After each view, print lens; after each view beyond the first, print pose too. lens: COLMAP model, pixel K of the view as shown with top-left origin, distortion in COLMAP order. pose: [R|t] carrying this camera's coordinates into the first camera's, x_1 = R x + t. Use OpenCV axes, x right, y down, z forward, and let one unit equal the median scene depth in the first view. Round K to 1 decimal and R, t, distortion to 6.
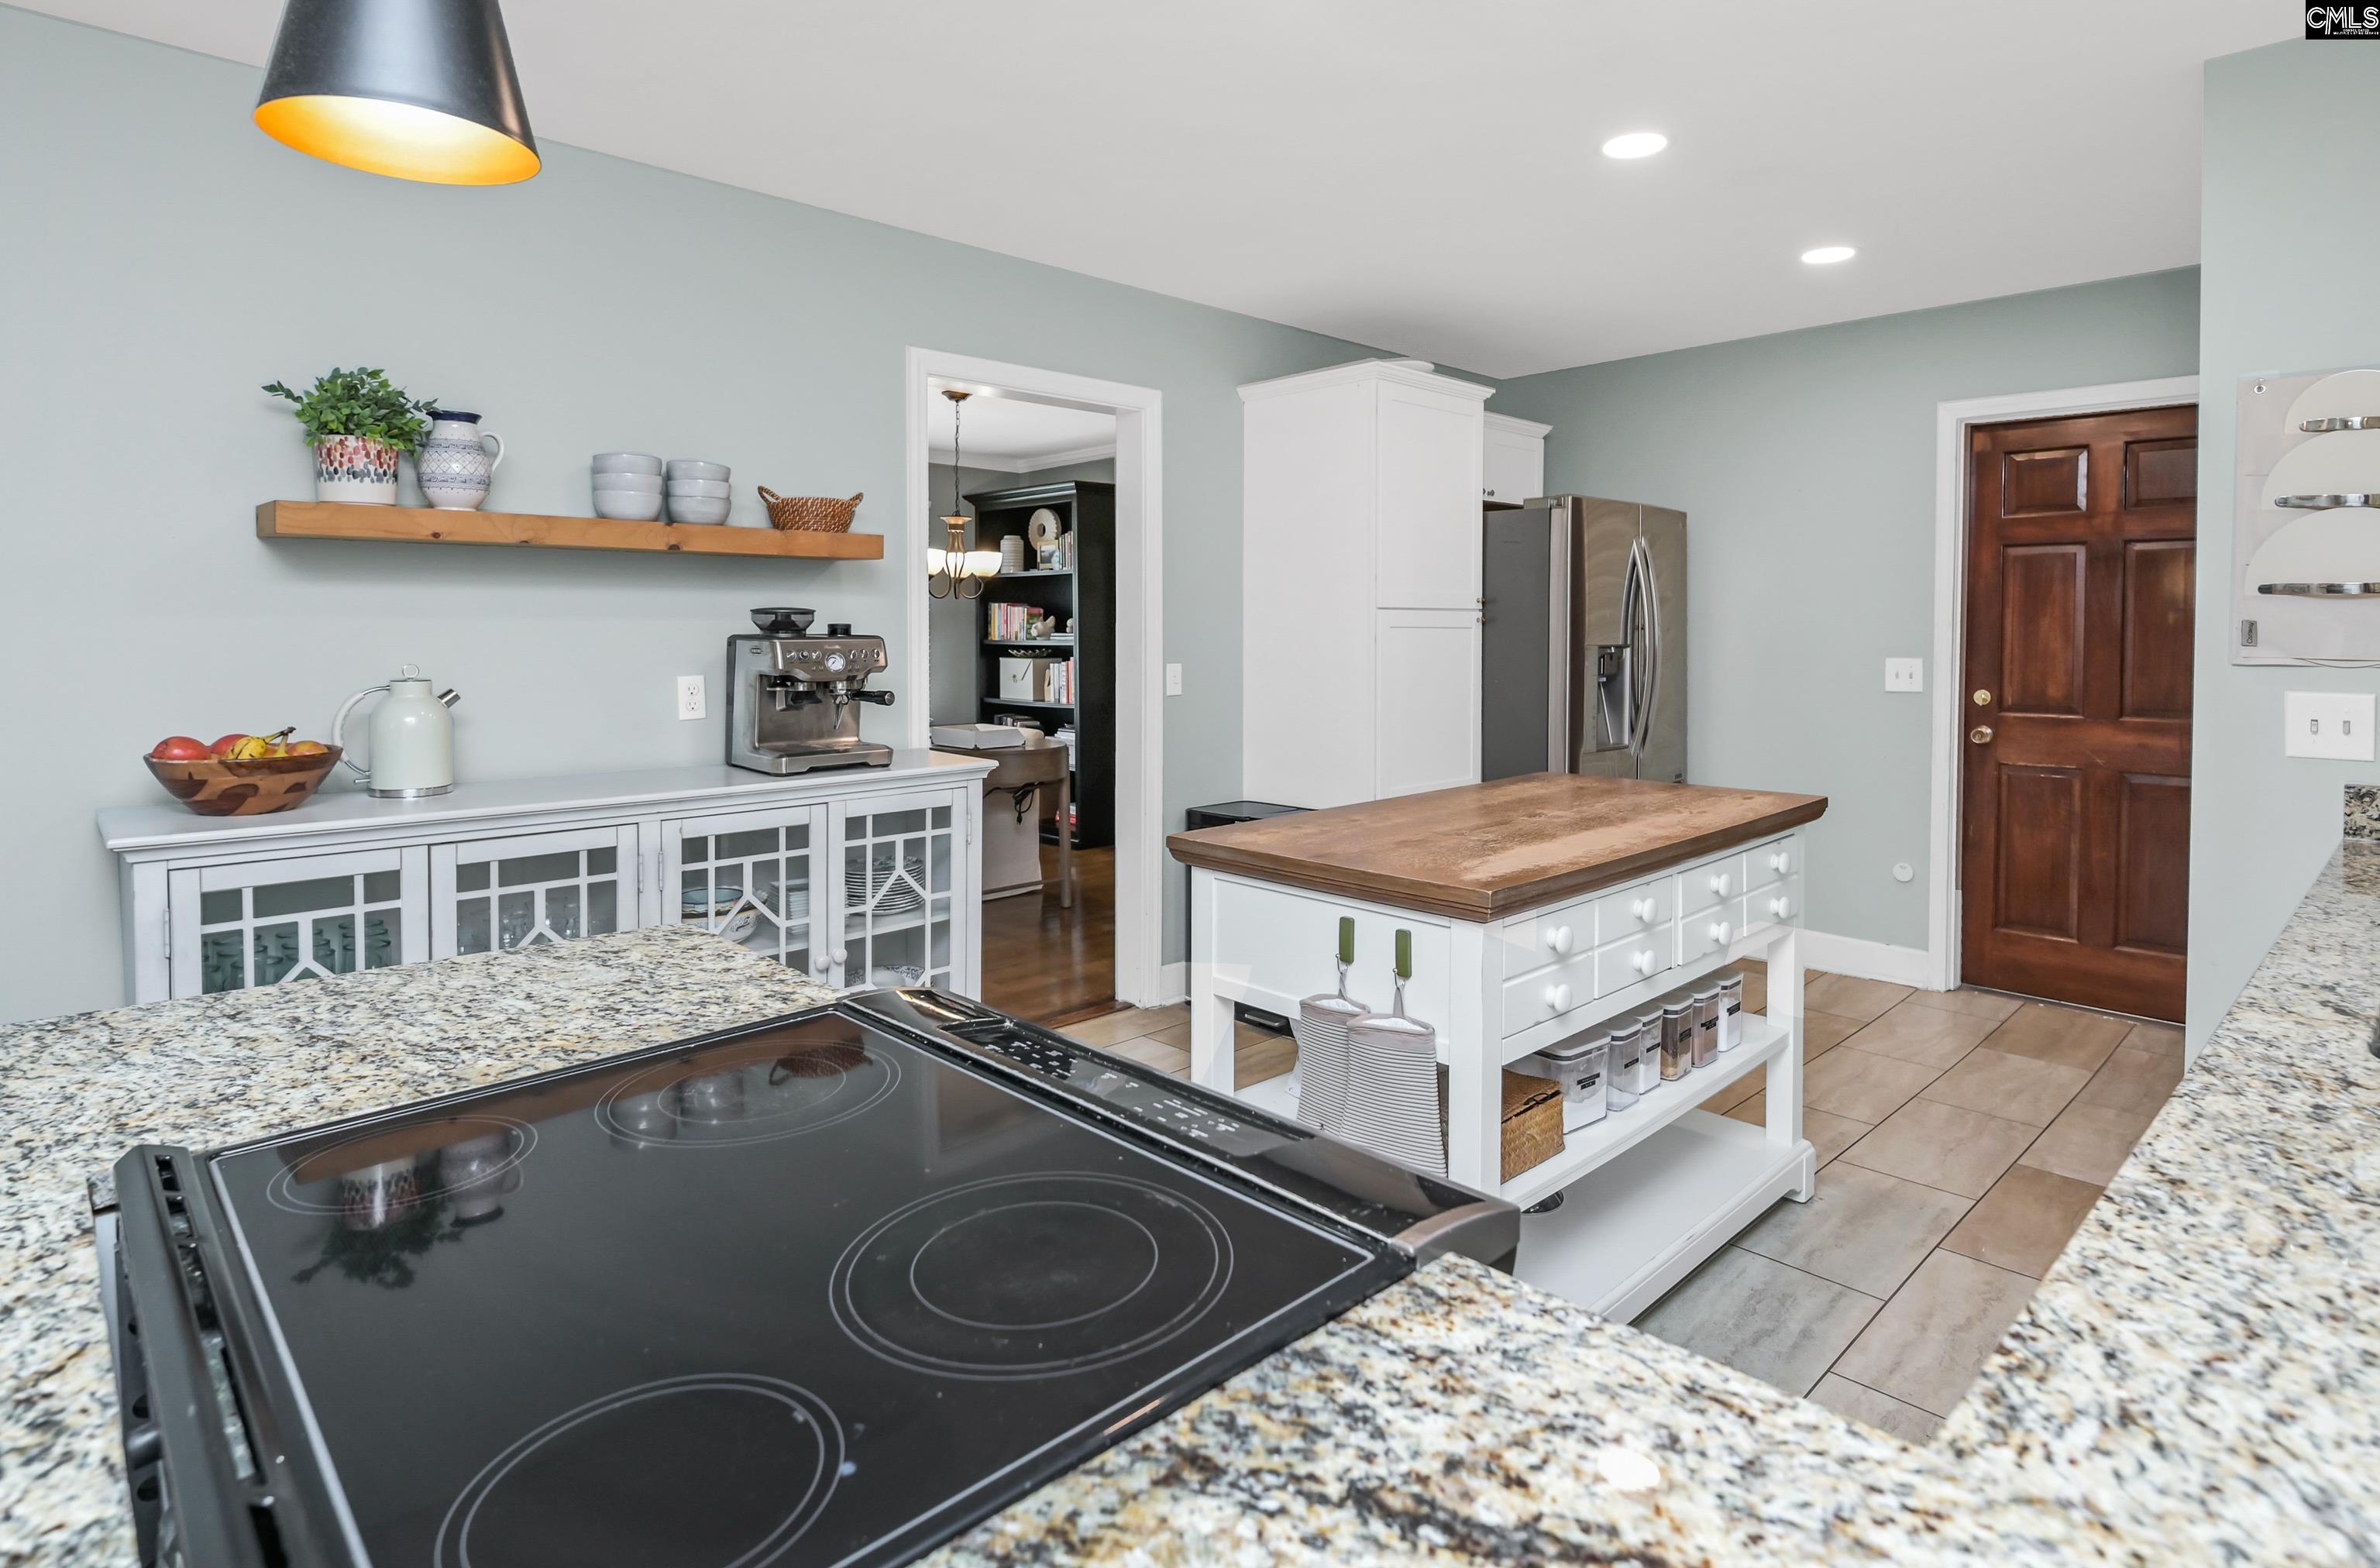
lens RADIAL K [[1257.3, 0, 1216.3], [0, 1257.3, 692.6], [0, 0, 1]] dist [-0.000911, -0.002629]
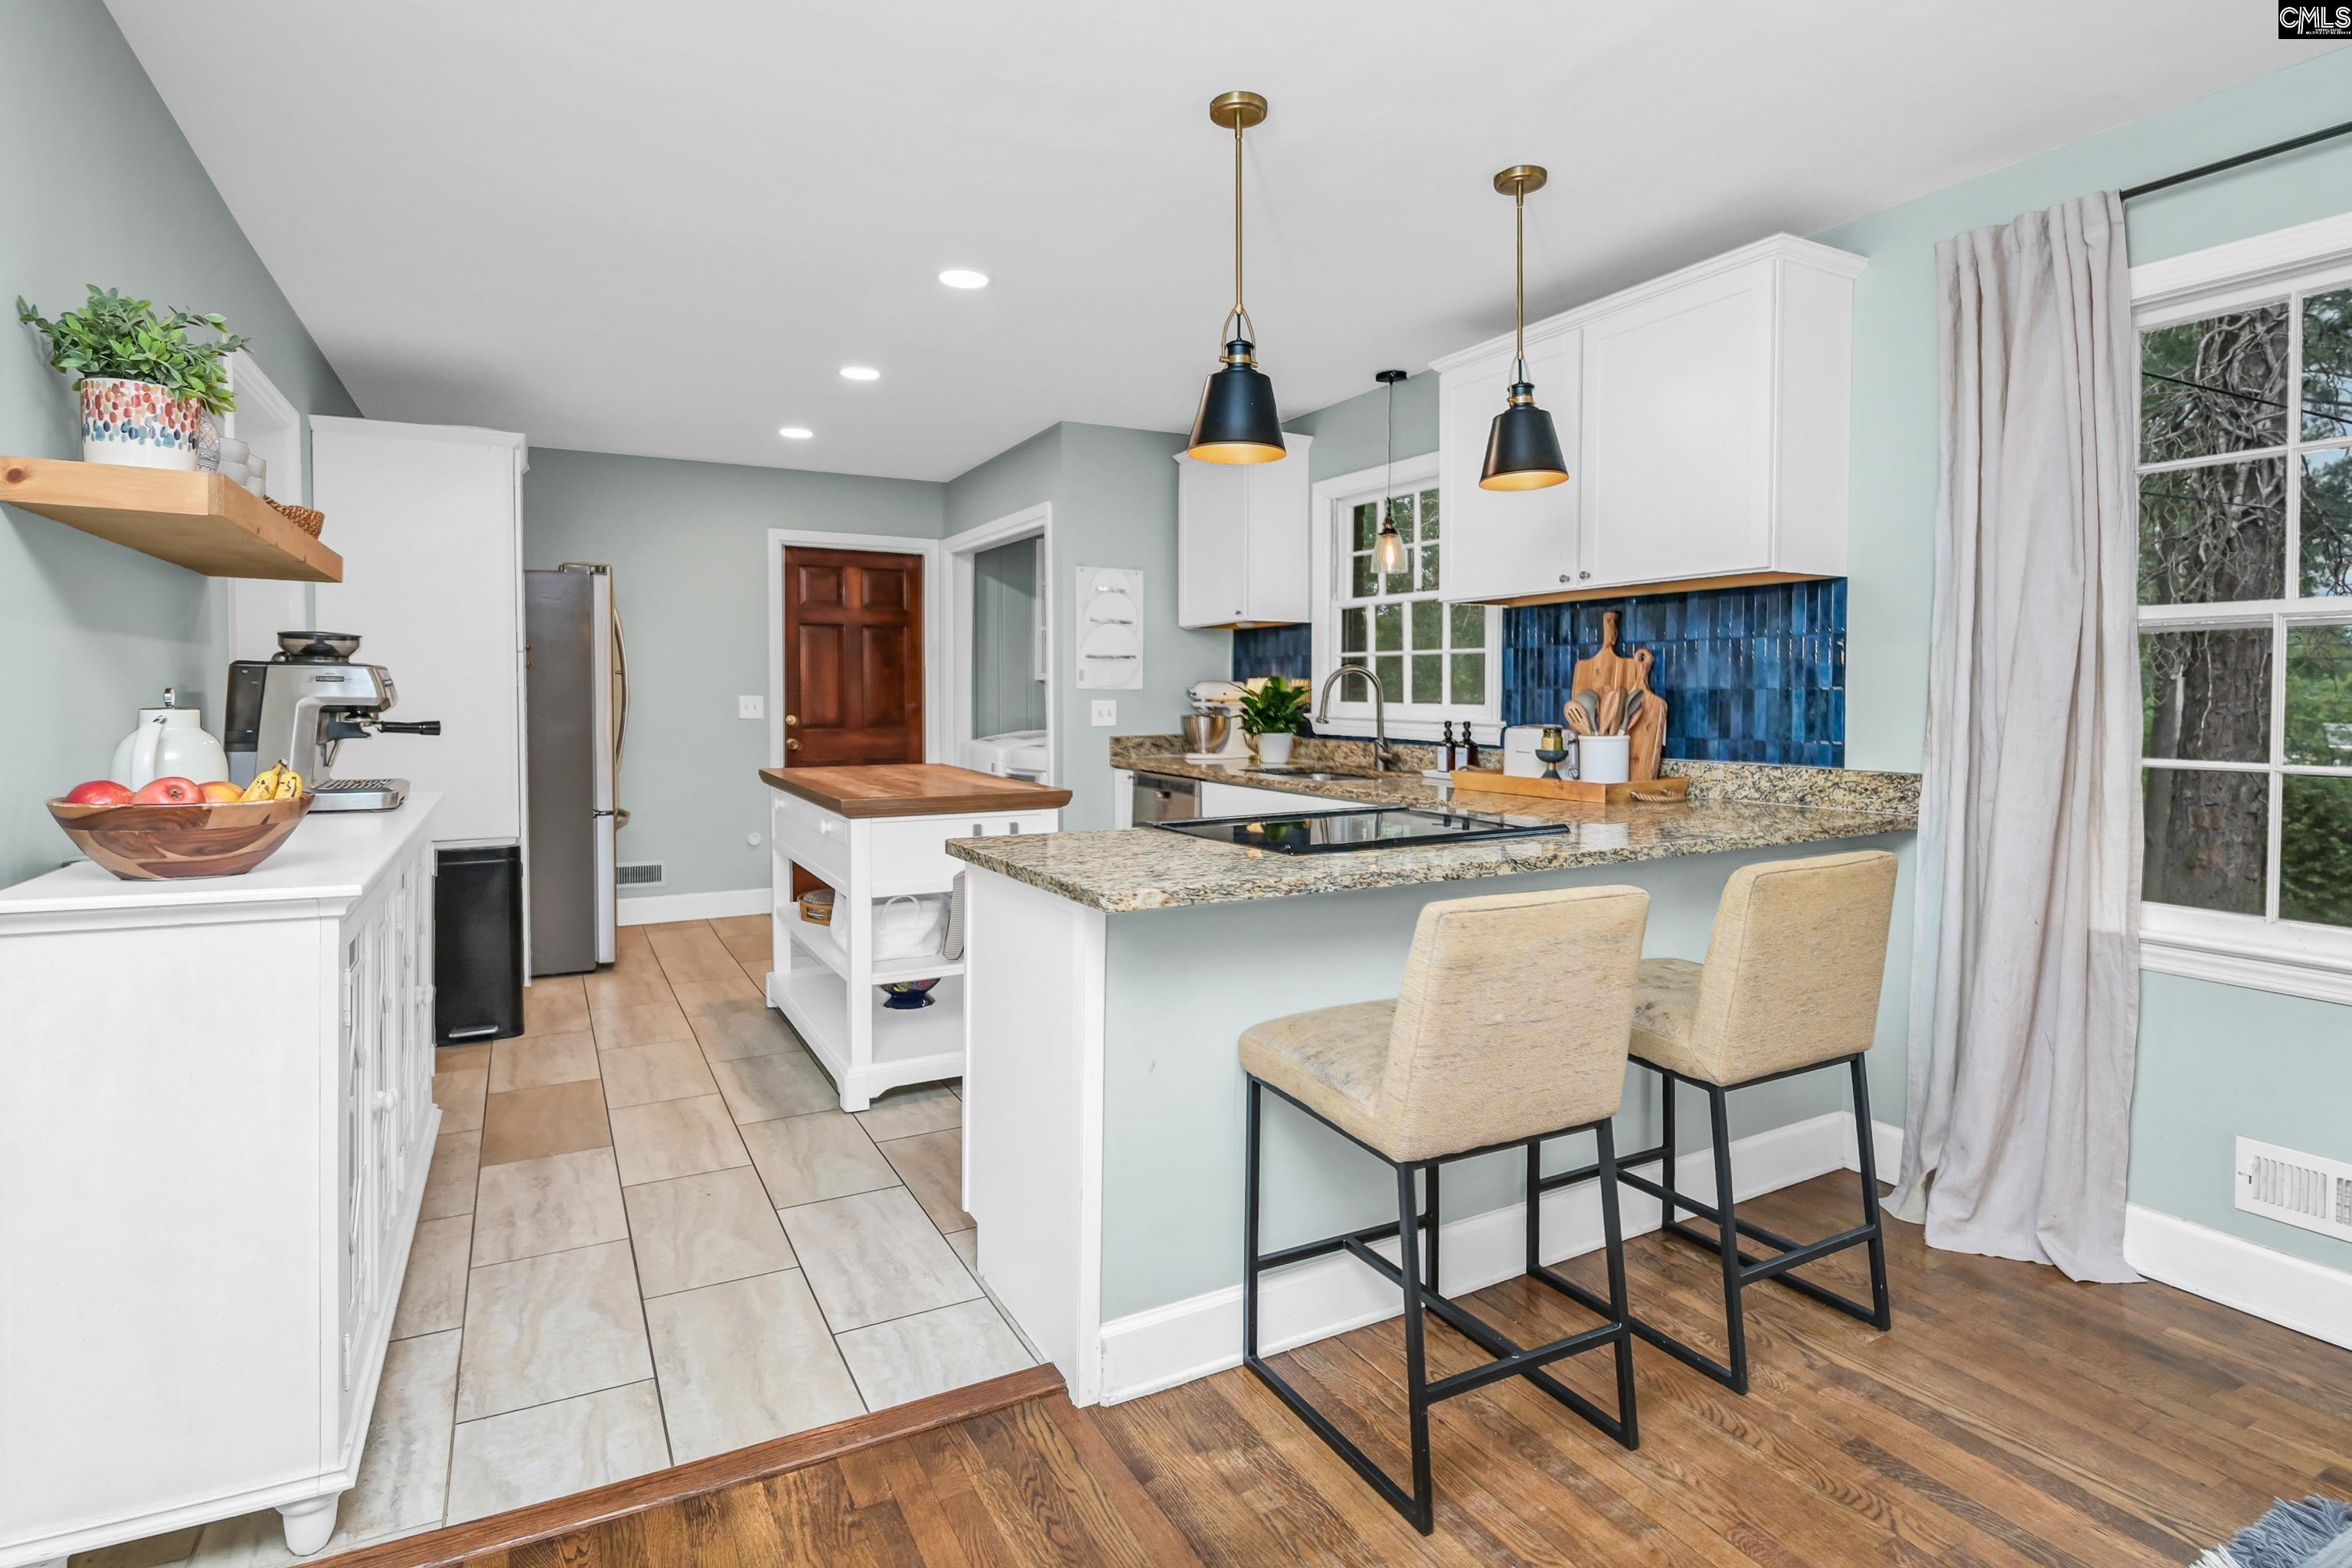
lens RADIAL K [[1213.4, 0, 1216.4], [0, 1213.4, 733.6], [0, 0, 1]] dist [-0.002959, -0.000200]
pose [[0.253265, -0.031504, 0.966884, -1.055429], [0.047436, 0.998672, 0.020115, 0.022383], [-0.966233, 0.040771, 0.254424, 0.151301]]
